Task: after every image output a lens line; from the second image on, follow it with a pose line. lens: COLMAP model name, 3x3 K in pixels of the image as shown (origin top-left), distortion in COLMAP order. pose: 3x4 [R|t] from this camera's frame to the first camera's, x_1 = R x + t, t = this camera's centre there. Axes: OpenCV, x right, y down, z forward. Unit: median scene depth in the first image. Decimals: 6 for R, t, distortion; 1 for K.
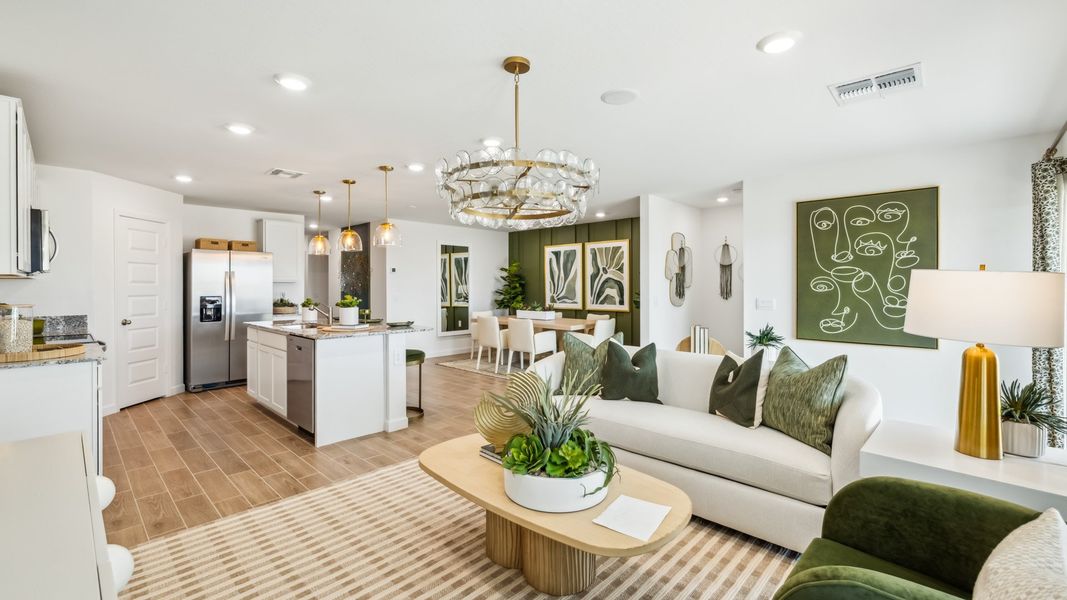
lens RADIAL K [[447.1, 0, 531.1], [0, 447.1, 286.5], [0, 0, 1]] dist [-0.000545, 0.000060]
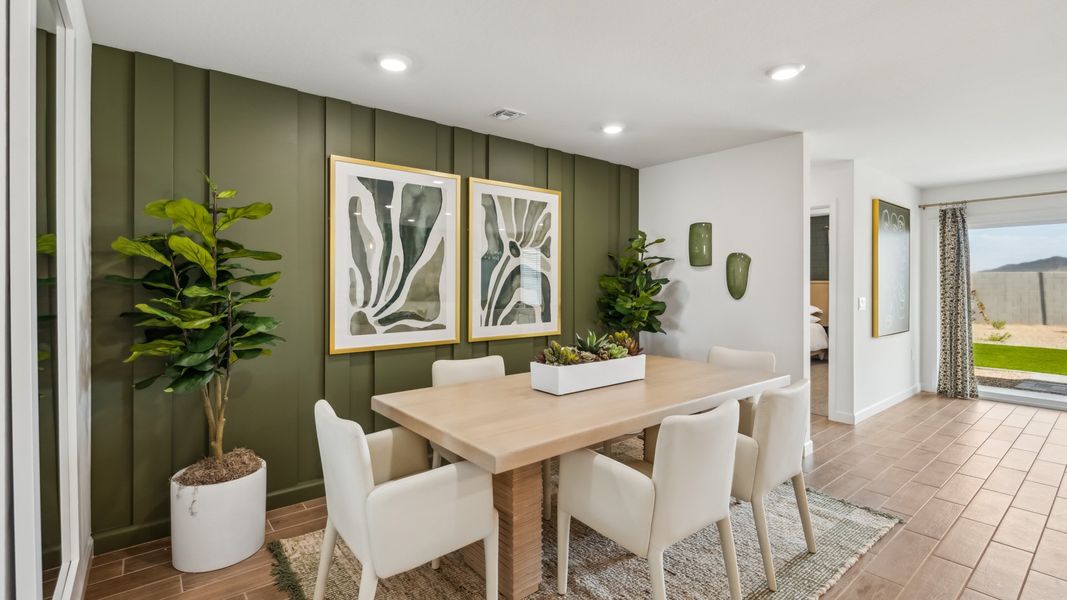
lens RADIAL K [[483.9, 0, 532.1], [0, 483.9, 286.3], [0, 0, 1]] dist [-0.000637, 0.000143]
pose [[0.128894, -0.002798, 0.991654, -0.321410], [0.000570, 0.999996, 0.002747, 0.000533], [-0.991658, 0.000211, 0.128895, 0.927574]]
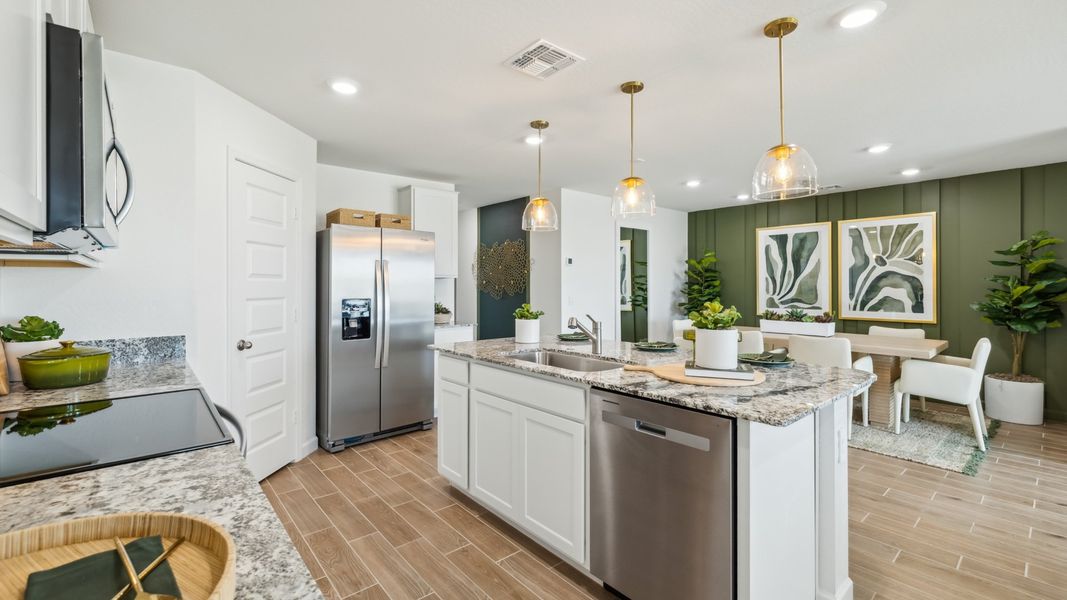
lens RADIAL K [[451.8, 0, 531.8], [0, 451.8, 282.8], [0, 0, 1]] dist [0.003602, 0.000454]
pose [[0.995545, 0.000821, -0.094287, -0.294308], [-0.001274, 0.999988, -0.004743, 0.001127], [0.094282, 0.004842, 0.995534, 0.277050]]
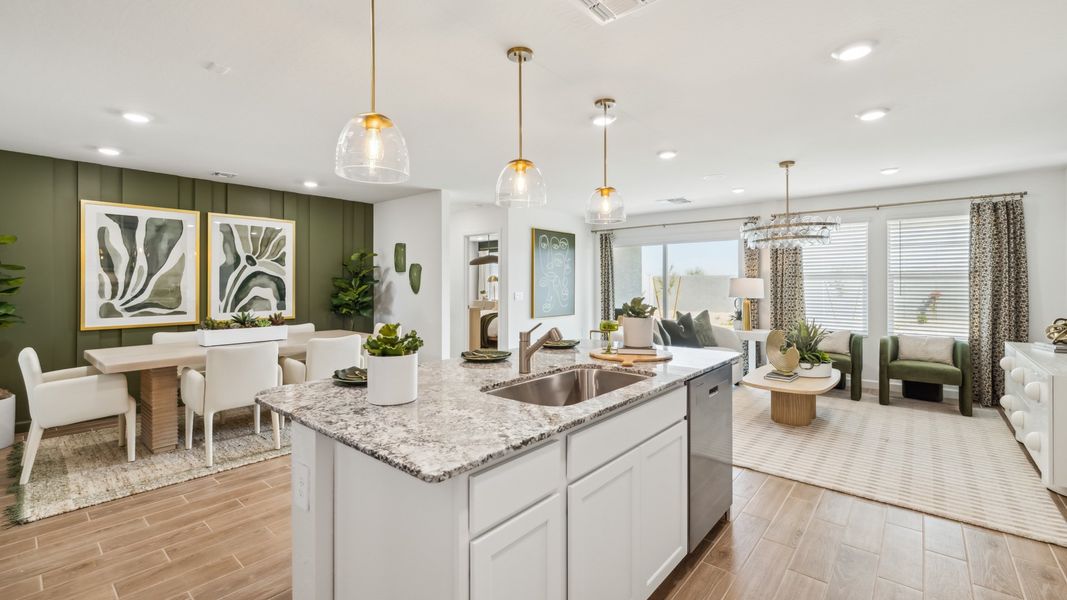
lens RADIAL K [[451.8, 0, 531.8], [0, 451.8, 282.8], [0, 0, 1]] dist [0.003602, 0.000454]
pose [[-0.053102, 0.004378, 0.998579, -0.537316], [0.003471, 0.999985, -0.004200, 0.001904], [-0.998583, 0.003243, -0.053117, 0.622234]]
